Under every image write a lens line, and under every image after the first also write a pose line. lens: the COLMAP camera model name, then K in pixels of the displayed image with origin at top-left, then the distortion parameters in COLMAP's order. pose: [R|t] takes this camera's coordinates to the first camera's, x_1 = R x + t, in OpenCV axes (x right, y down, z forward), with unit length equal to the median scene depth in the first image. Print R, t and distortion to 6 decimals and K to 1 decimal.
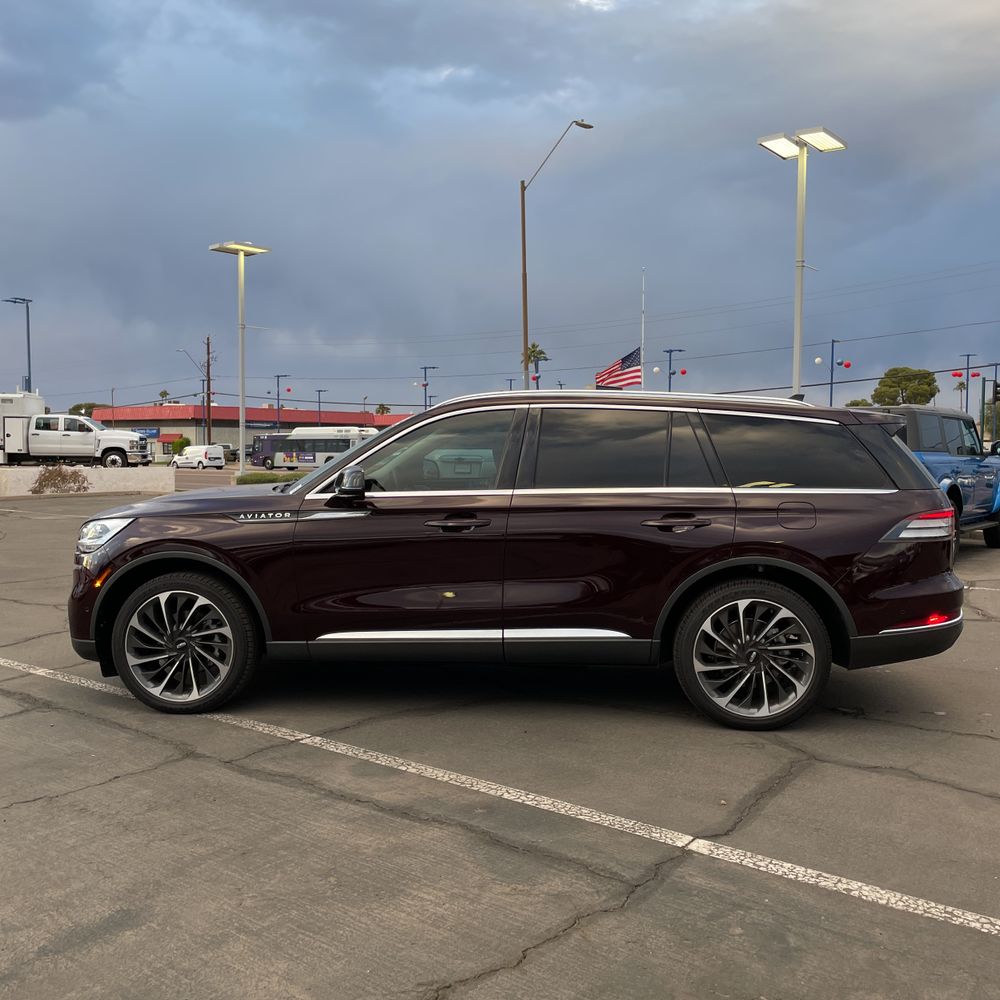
lens RADIAL K [[1005.8, 0, 495.2], [0, 1005.8, 481.1], [0, 0, 1]] dist [0.091990, -0.130004]
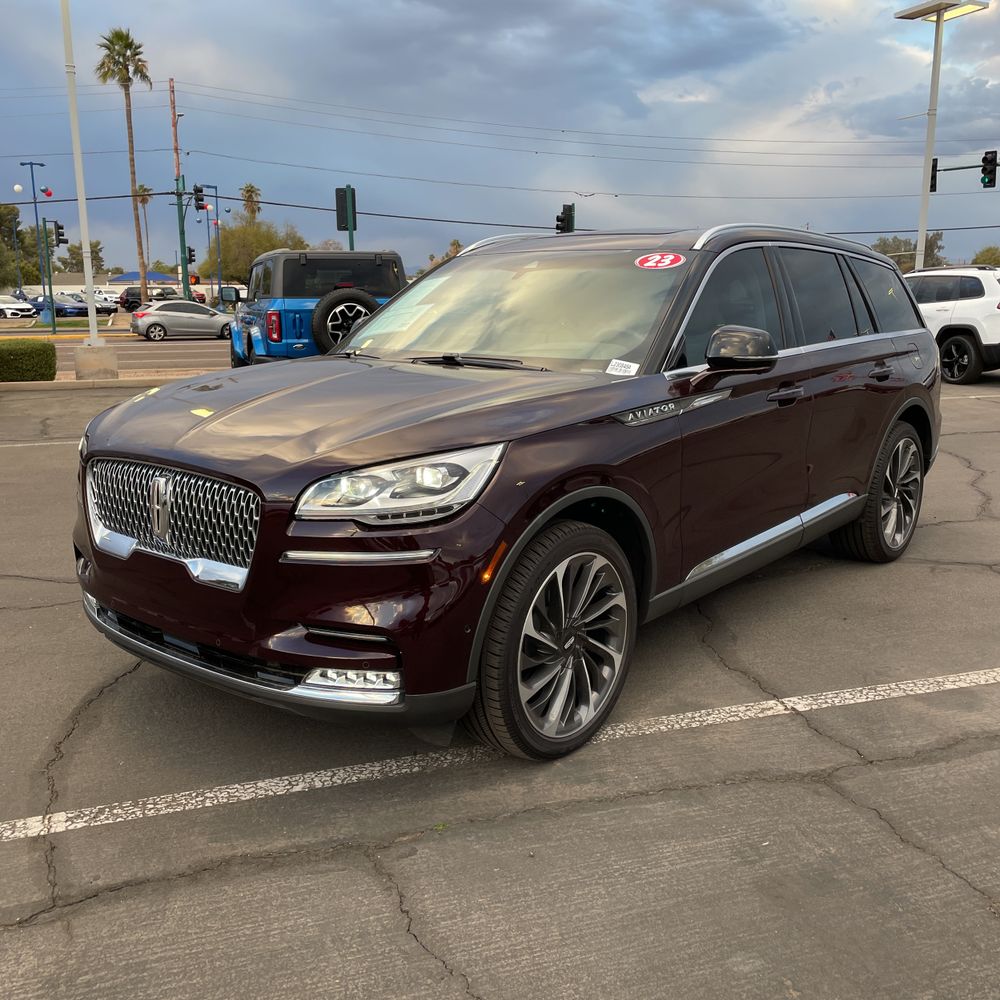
lens RADIAL K [[1000.5, 0, 492.2], [0, 1000.5, 496.7], [0, 0, 1]] dist [0.095226, -0.134609]
pose [[0.559754, -0.173354, 0.810323, -0.807853], [0.037661, 0.982185, 0.184105, -0.033192], [-0.827802, -0.072536, 0.556311, 0.725998]]
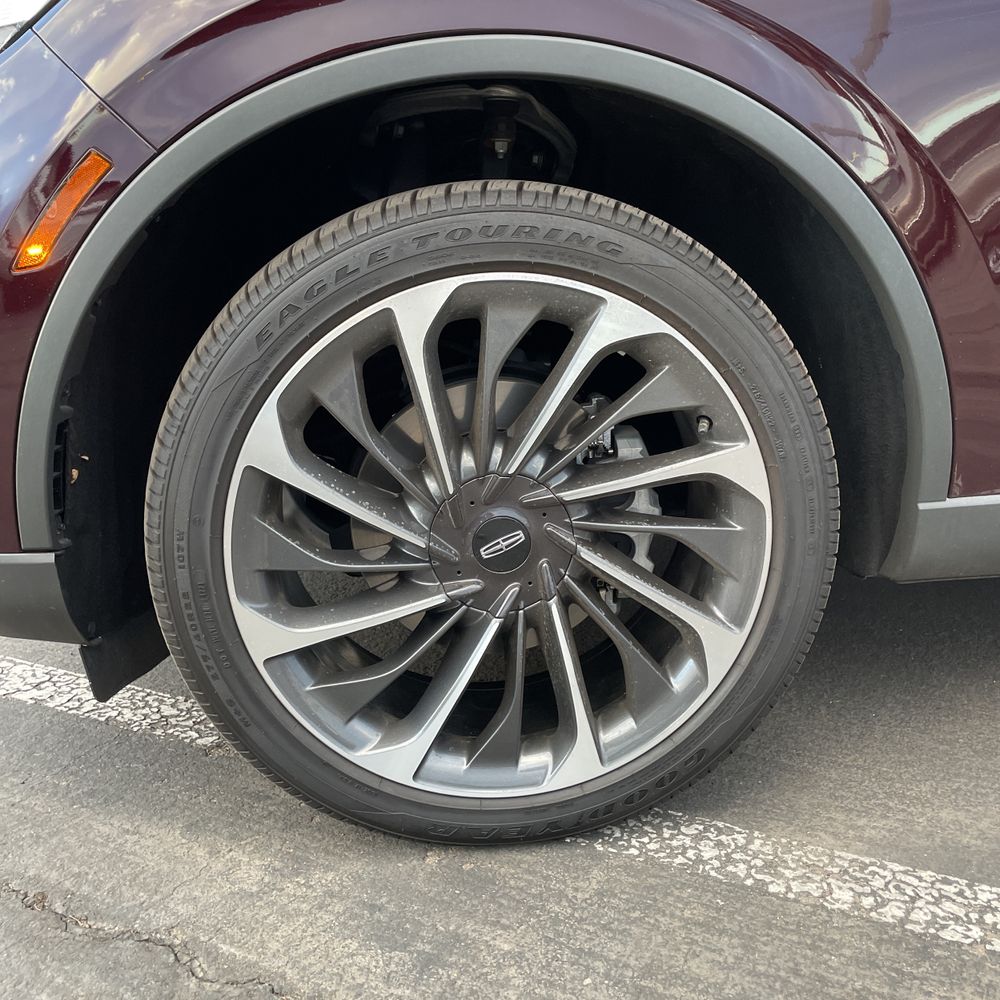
lens RADIAL K [[1000.5, 0, 492.2], [0, 1000.5, 496.7], [0, 0, 1]] dist [0.095226, -0.134609]
pose [[0.980554, -0.077201, 0.180425, -0.352145], [0.034443, 0.972803, 0.229060, 0.106804], [-0.193202, -0.218391, 0.956545, 0.818580]]
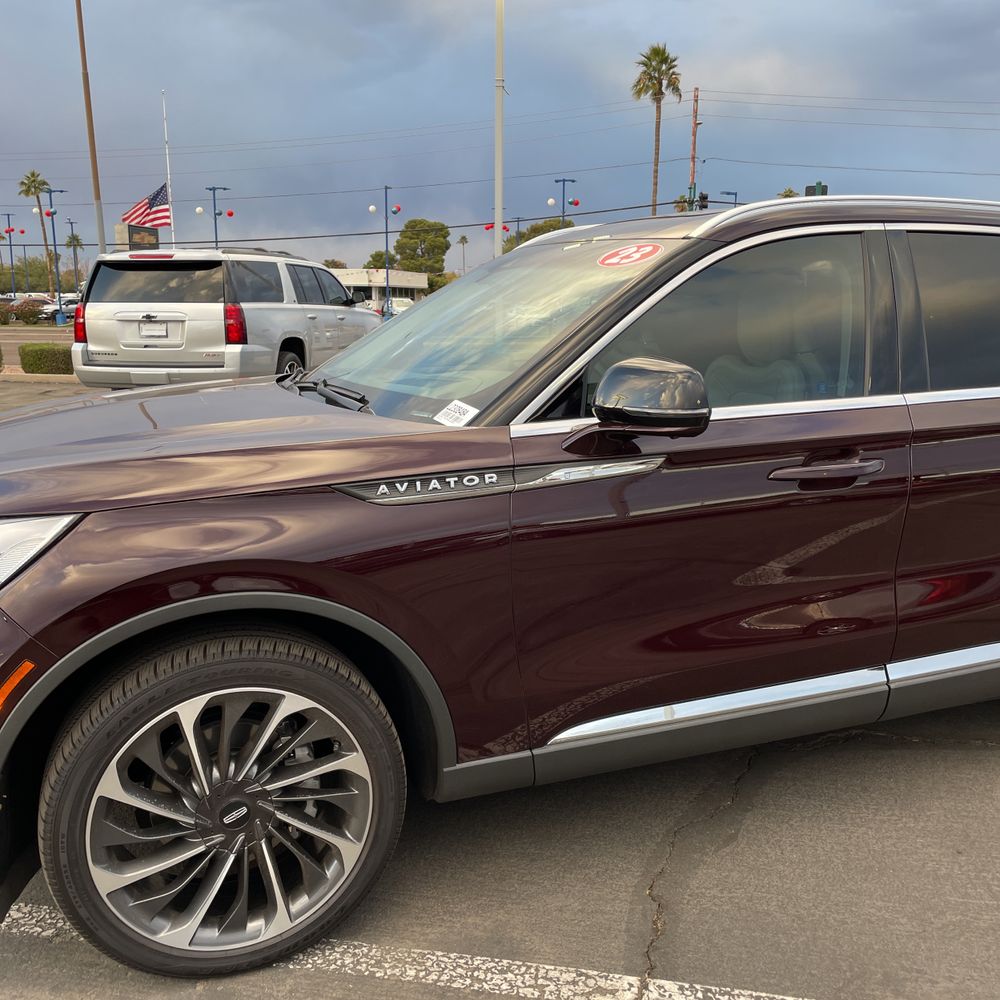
lens RADIAL K [[1000.5, 0, 492.2], [0, 1000.5, 496.7], [0, 0, 1]] dist [0.095226, -0.134609]
pose [[0.892471, -0.087302, 0.442577, -0.390348], [0.014867, 0.986254, 0.164567, -0.027869], [-0.450860, -0.140291, 0.881501, 0.626420]]
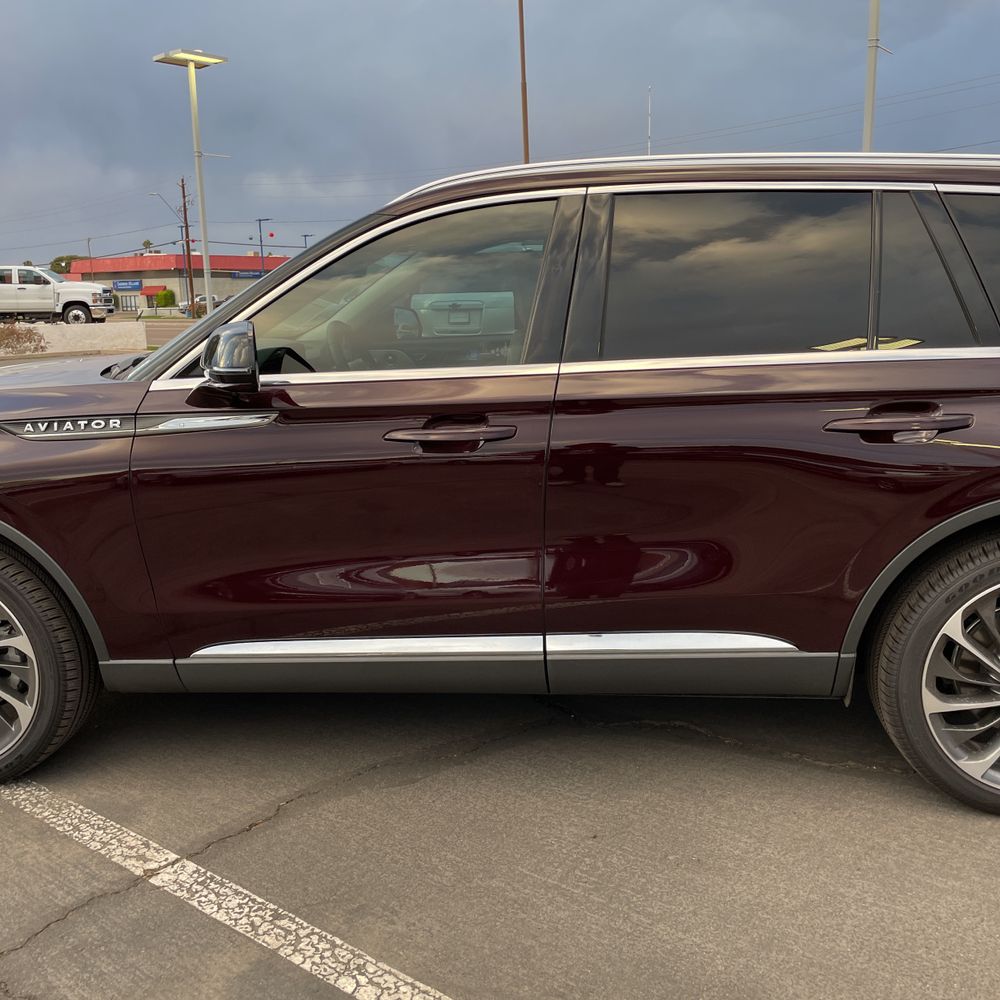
lens RADIAL K [[1000.5, 0, 492.2], [0, 1000.5, 496.7], [0, 0, 1]] dist [0.095226, -0.134609]
pose [[0.999666, -0.025348, -0.005024, -0.014460], [0.025830, 0.985855, 0.165596, -0.009466], [0.000755, -0.165670, 0.986181, 0.490395]]
